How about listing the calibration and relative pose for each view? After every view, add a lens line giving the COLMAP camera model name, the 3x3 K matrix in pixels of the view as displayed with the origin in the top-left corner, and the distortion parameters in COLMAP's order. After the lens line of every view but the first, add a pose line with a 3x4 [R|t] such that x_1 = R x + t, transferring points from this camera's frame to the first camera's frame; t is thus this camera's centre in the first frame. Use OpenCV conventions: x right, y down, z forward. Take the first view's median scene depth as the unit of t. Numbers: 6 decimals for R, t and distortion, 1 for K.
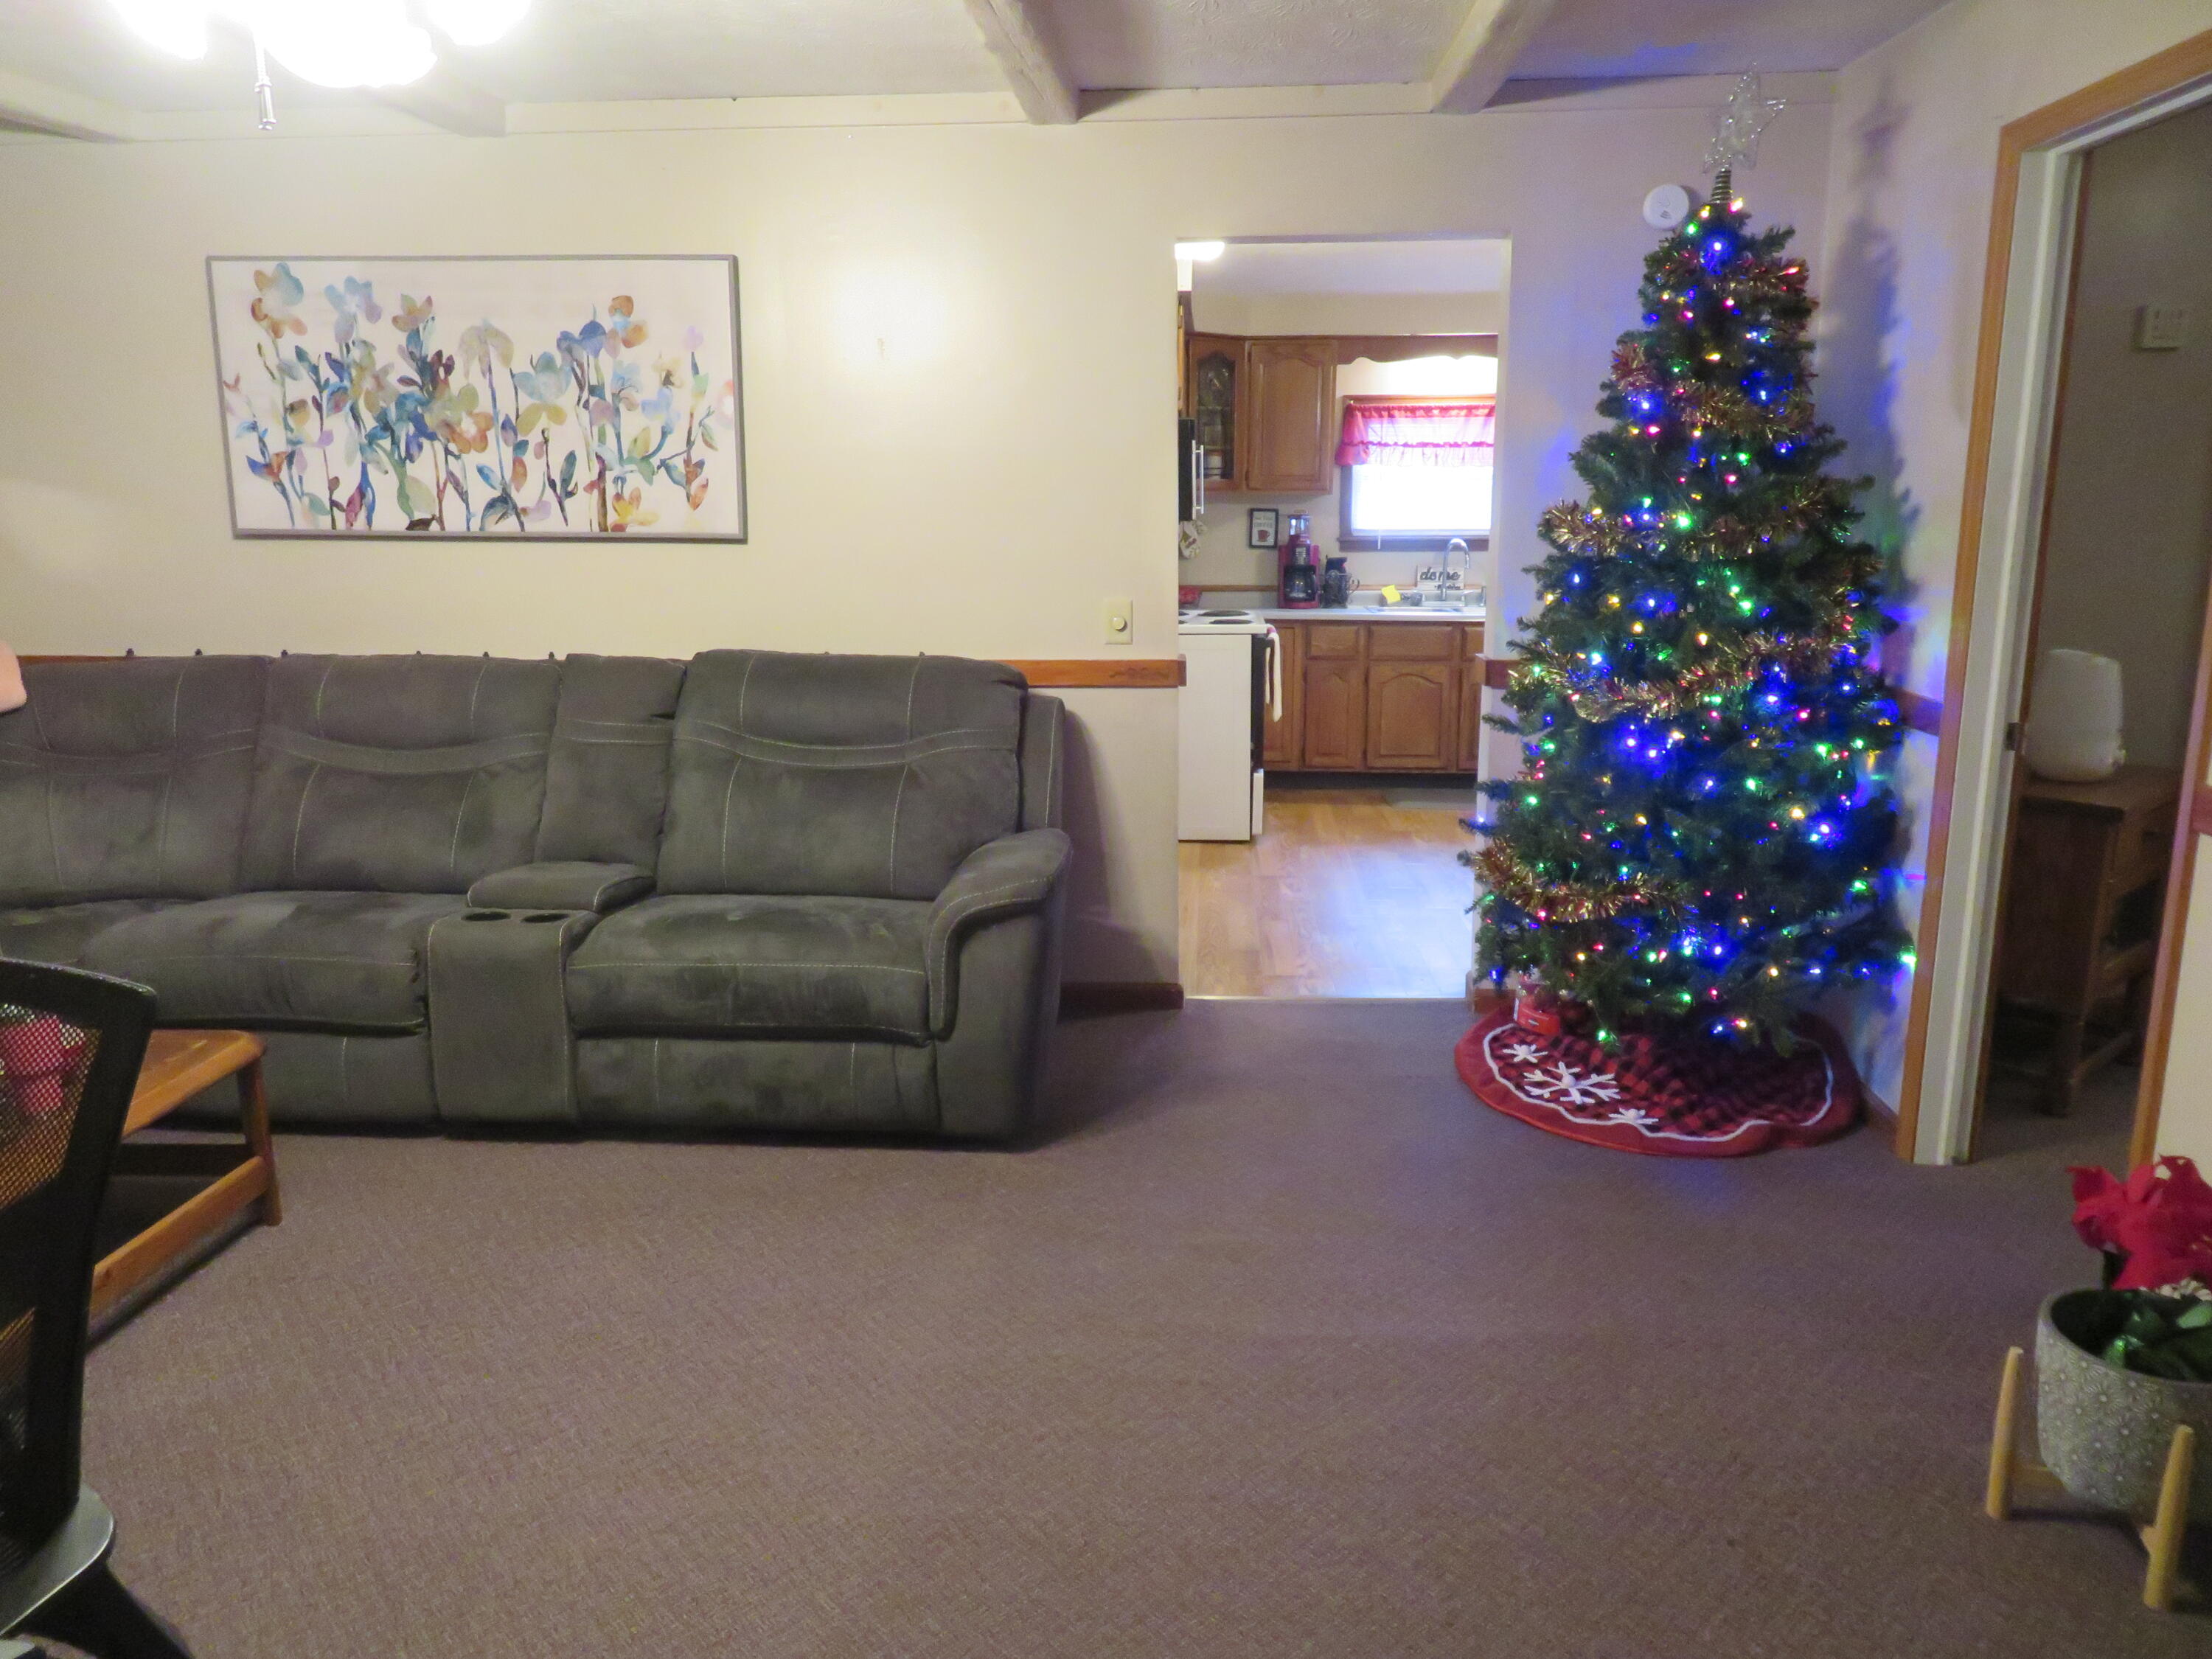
lens RADIAL K [[1605.1, 0, 1106.0], [0, 1605.1, 829.5], [0, 0, 1]] dist [-0.024335, 0.000446]
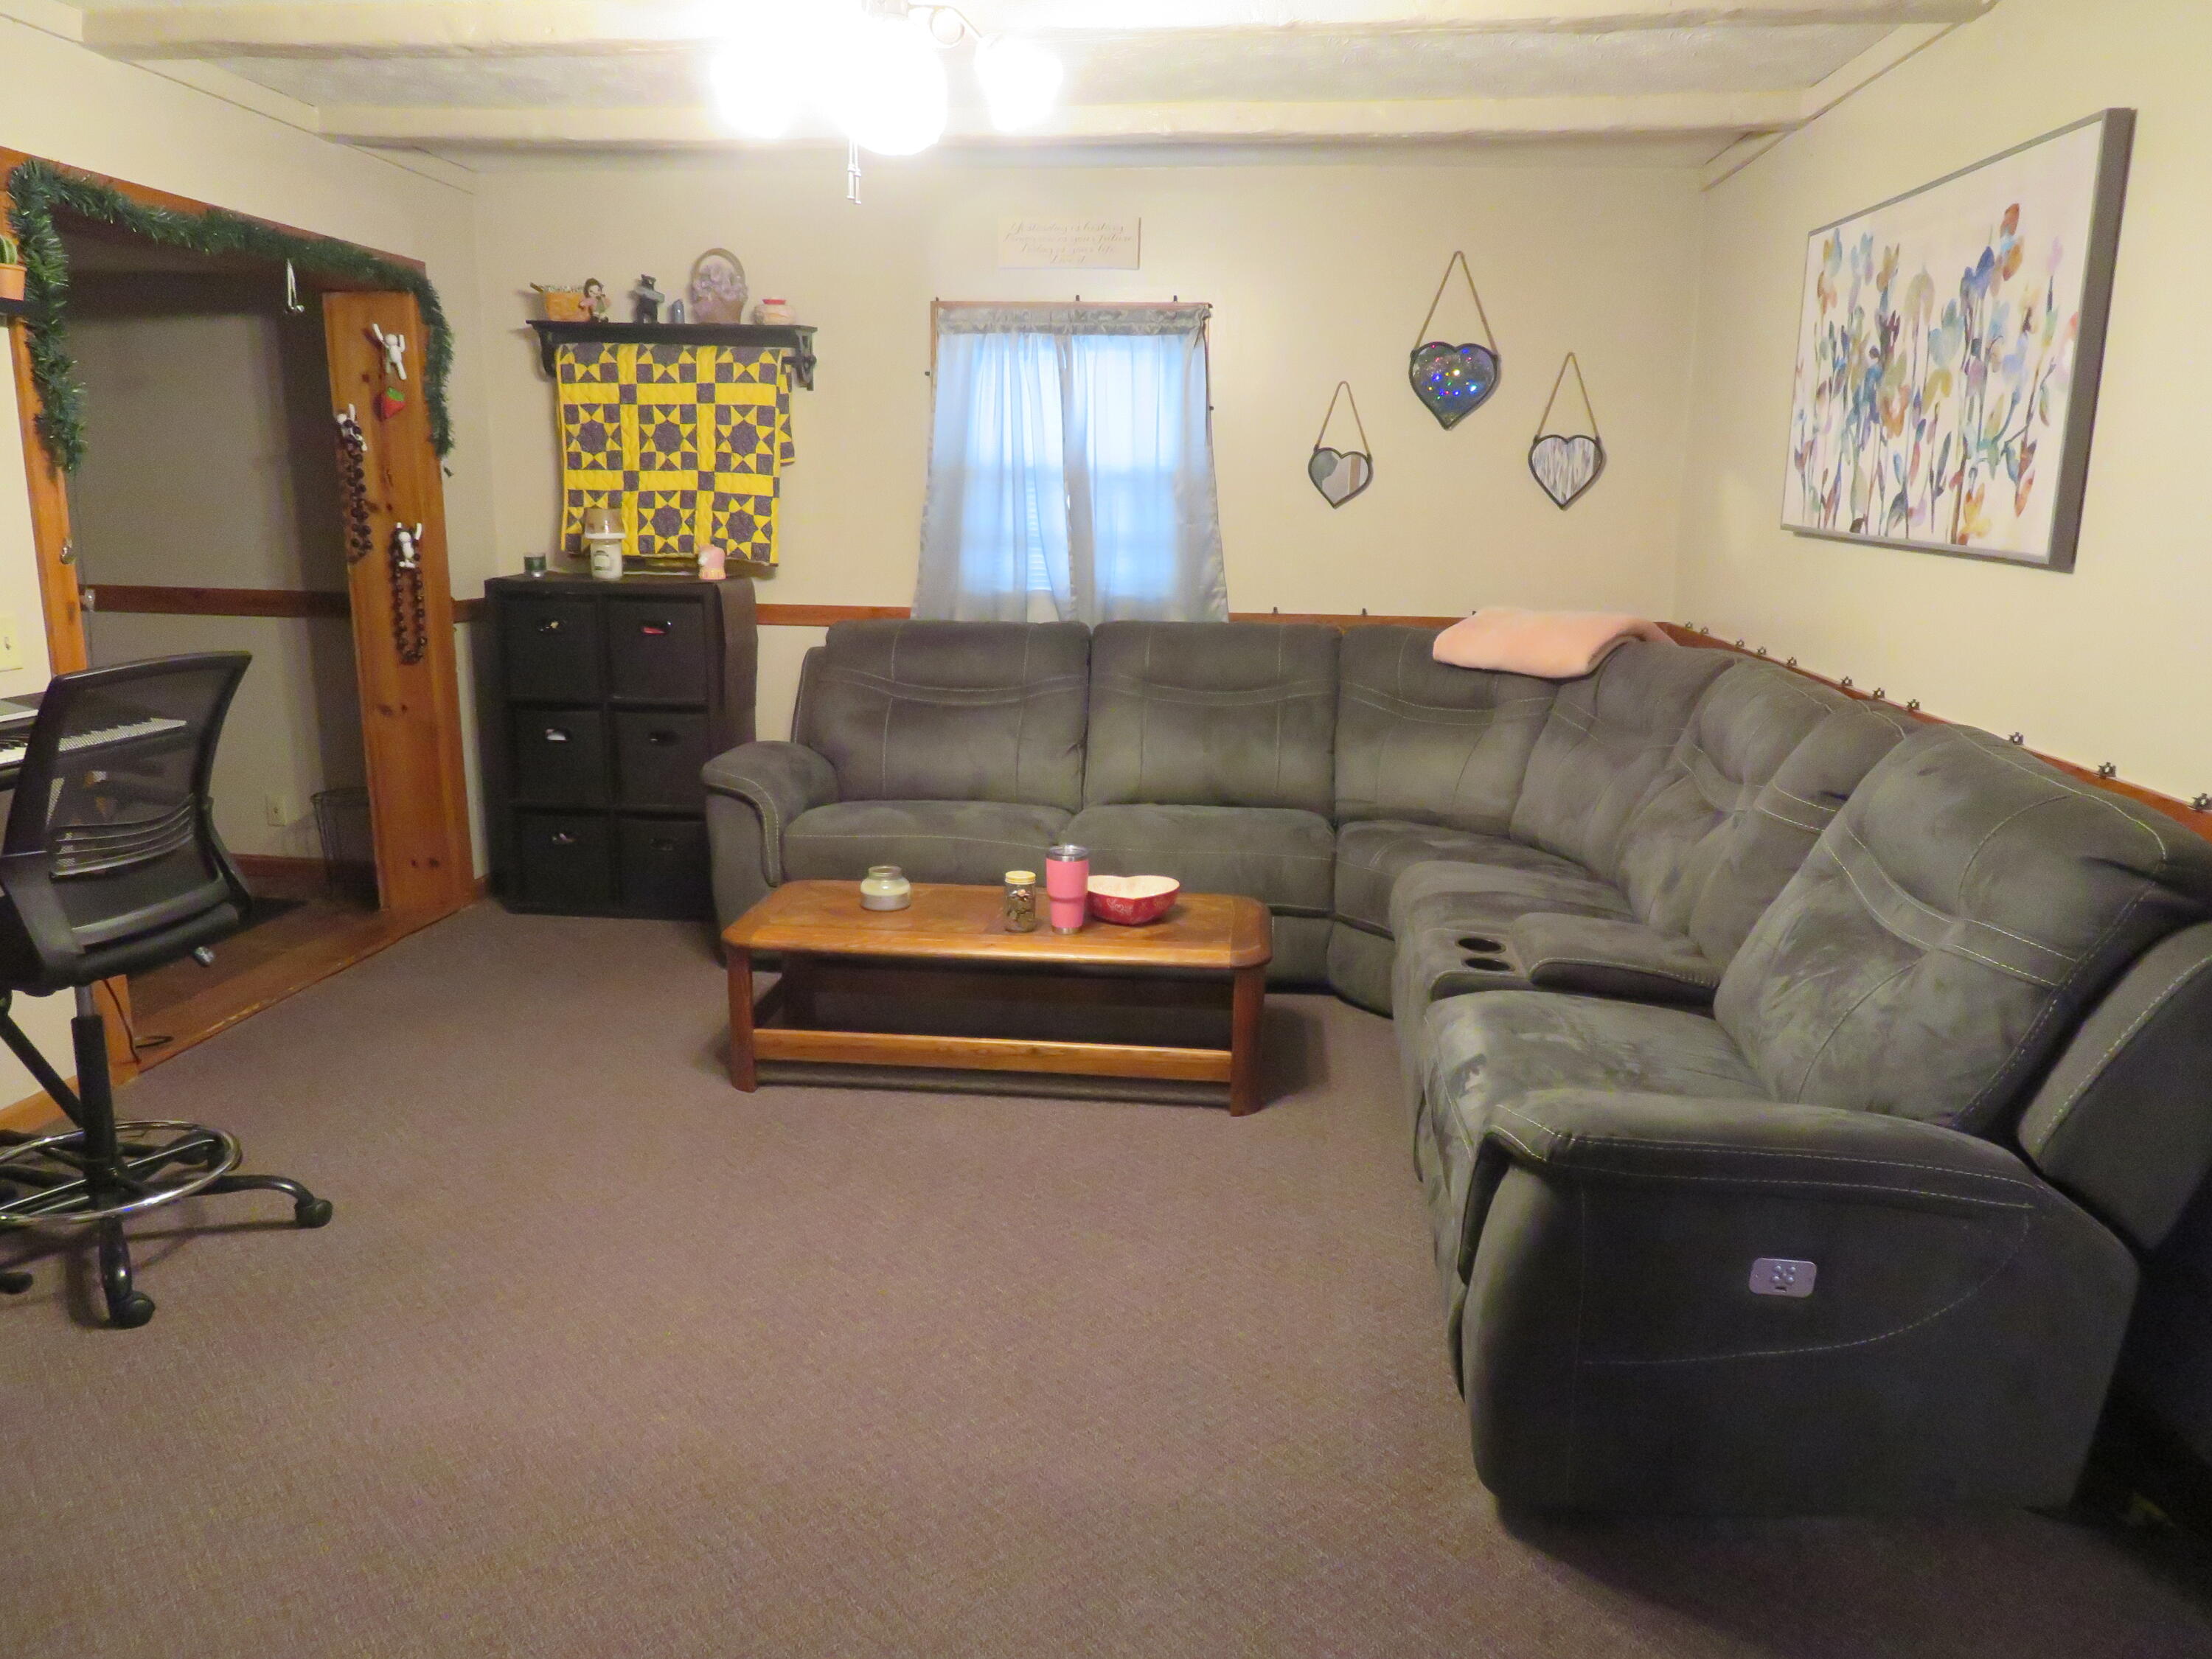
lens RADIAL K [[1605.1, 0, 1106.0], [0, 1605.1, 829.5], [0, 0, 1]] dist [-0.024335, 0.000446]
pose [[0.012126, 0.214602, -0.976626, 0.413249], [-0.236183, 0.949676, 0.205748, -0.123196], [0.971633, 0.228168, 0.062201, 0.622754]]
